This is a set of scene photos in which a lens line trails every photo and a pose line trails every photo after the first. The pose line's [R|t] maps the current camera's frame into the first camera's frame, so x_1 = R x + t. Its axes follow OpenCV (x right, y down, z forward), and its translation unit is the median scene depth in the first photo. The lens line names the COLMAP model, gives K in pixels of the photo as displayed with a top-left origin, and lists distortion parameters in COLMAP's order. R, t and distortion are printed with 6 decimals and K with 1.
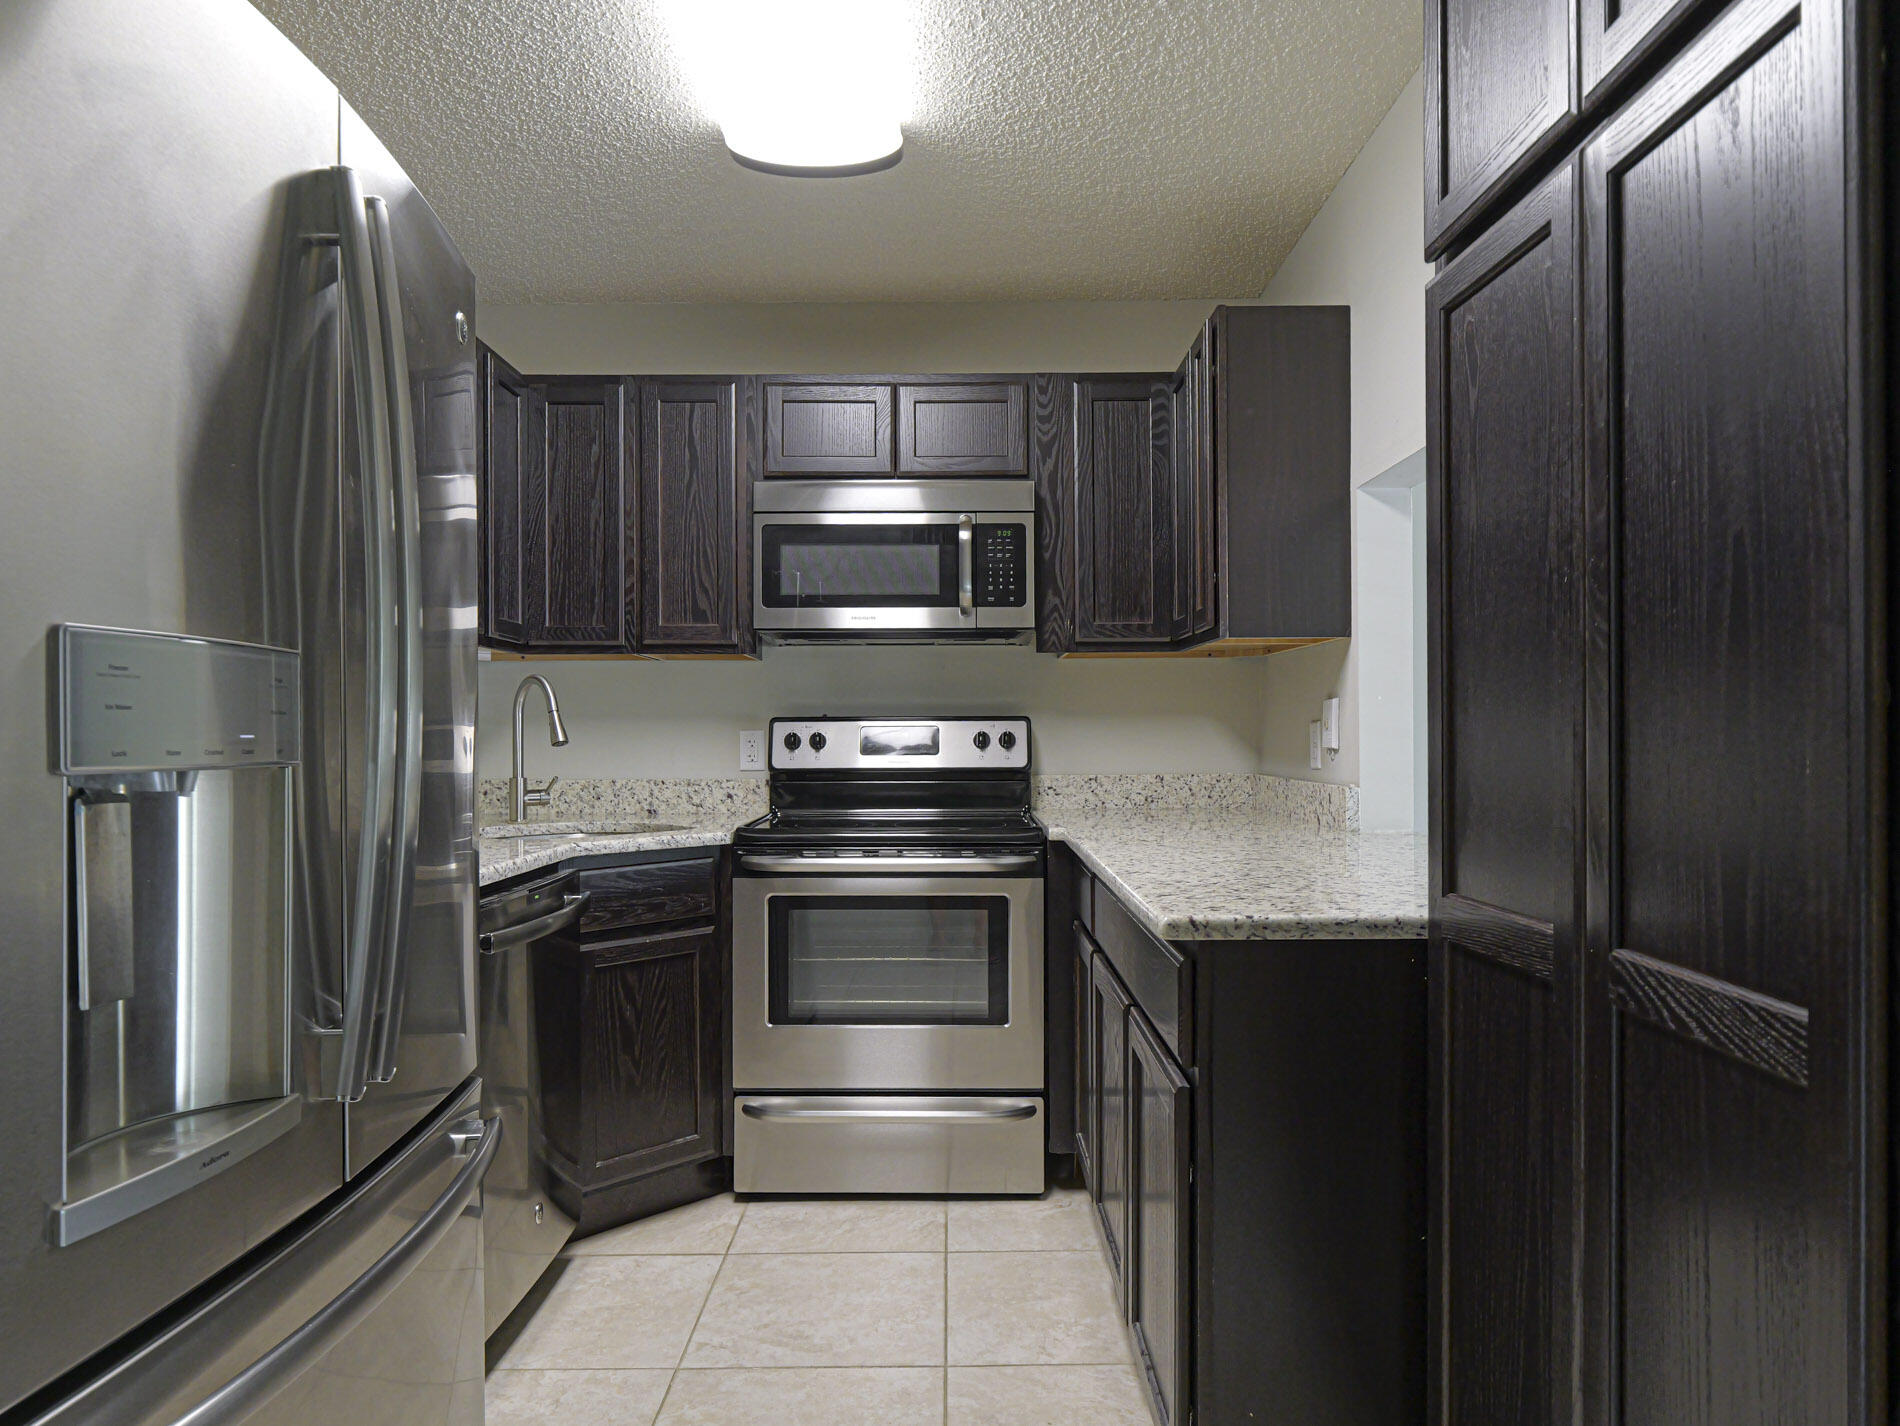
lens RADIAL K [[1215.3, 0, 948.6], [0, 1215.3, 719.0], [0, 0, 1]] dist [0.009548, 0.000586]
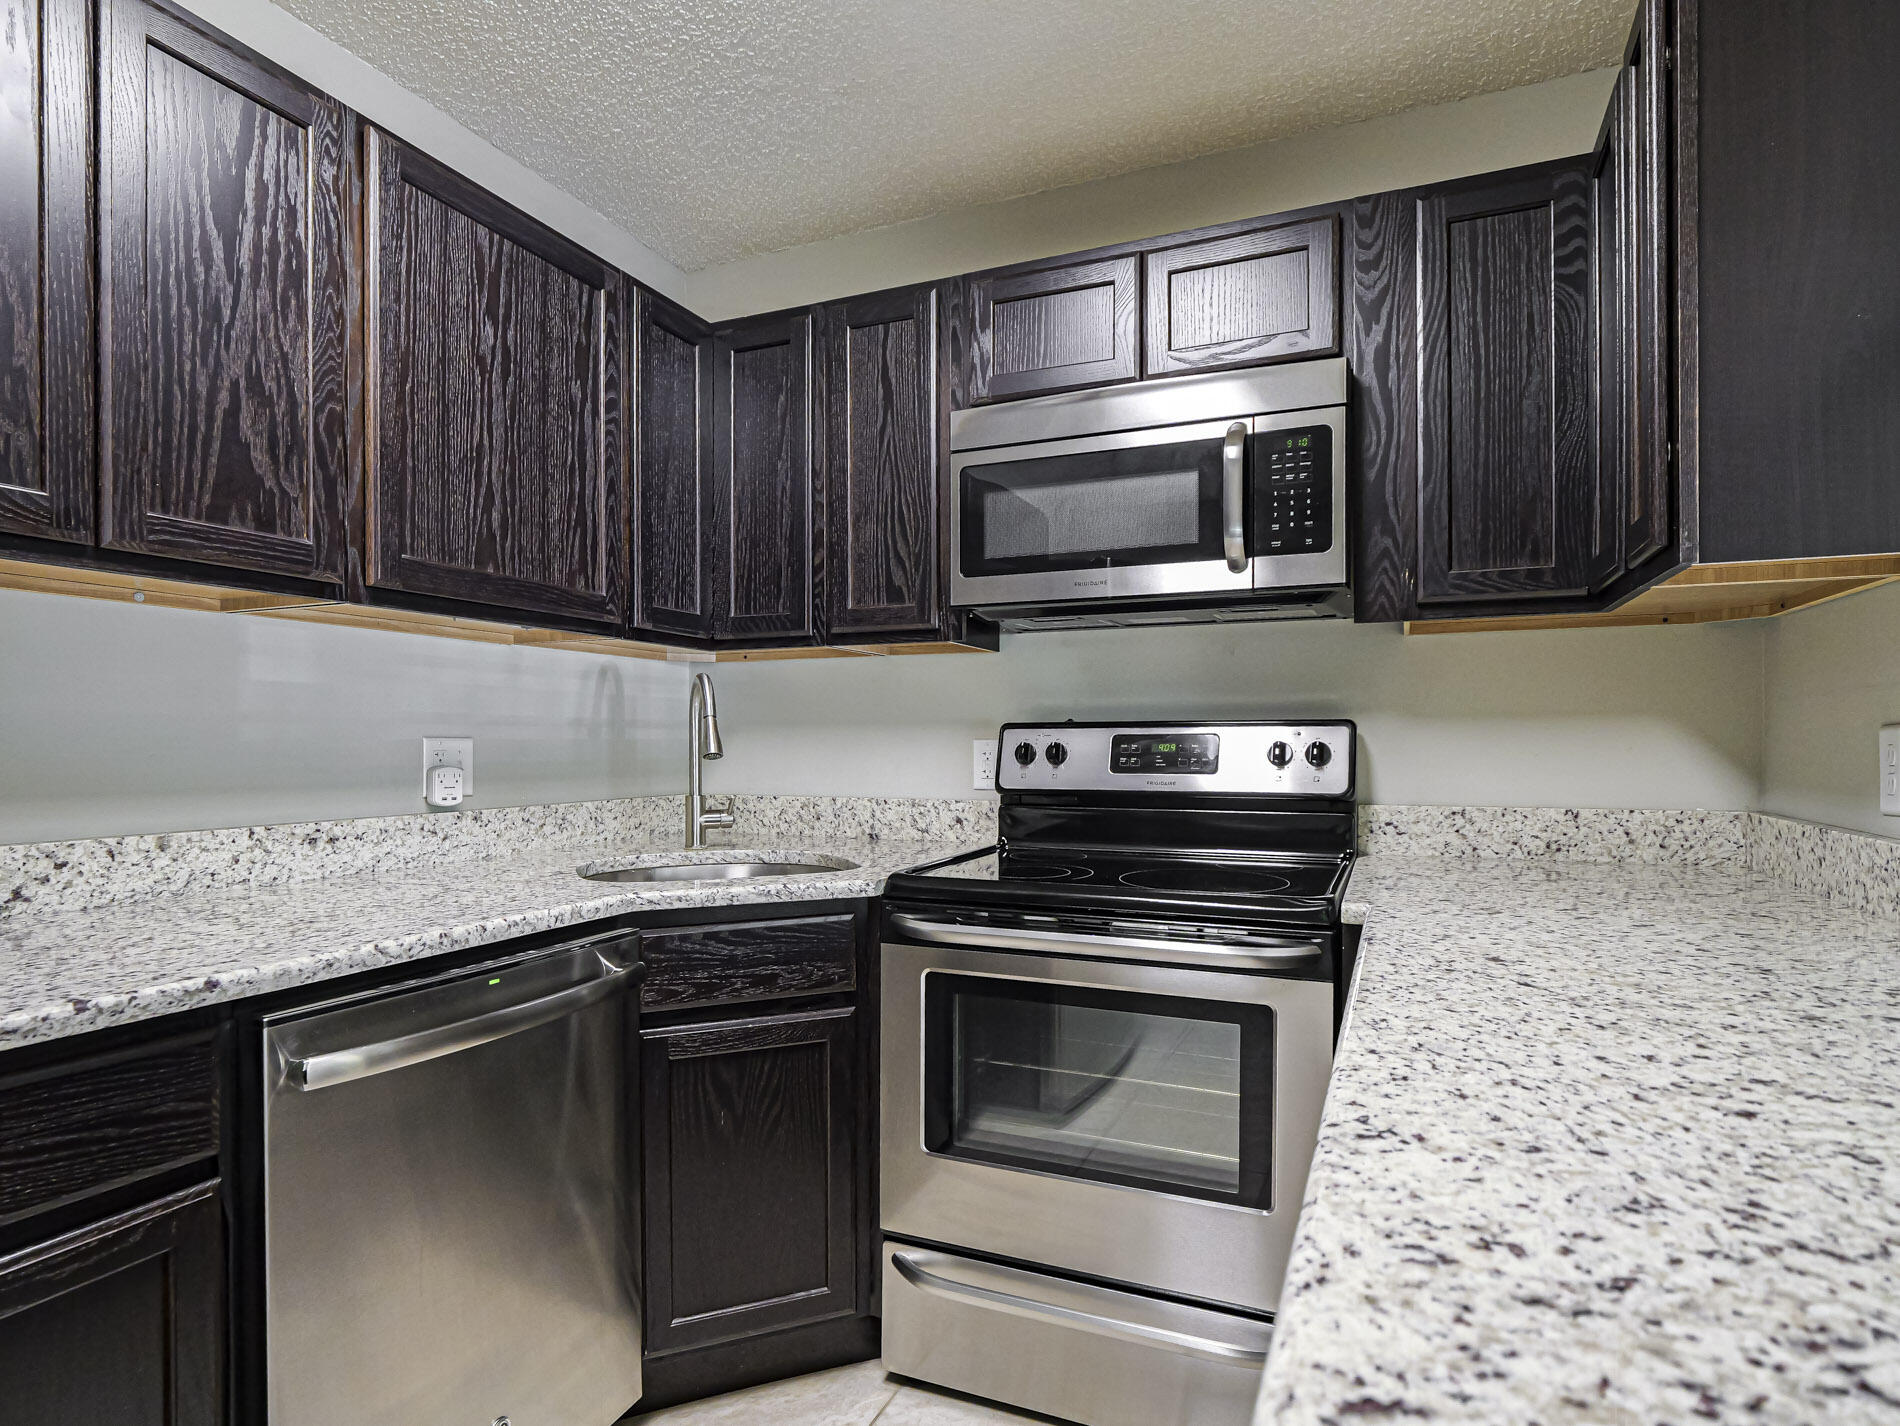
lens RADIAL K [[1005.0, 0, 974.2], [0, 1005.0, 748.9], [0, 0, 1]] dist [-0.005954, -0.005286]
pose [[0.919728, 0.004895, -0.392525, 0.098298], [0.003445, 0.999783, 0.020539, 0.002105], [0.392540, -0.020242, 0.919512, 0.420244]]
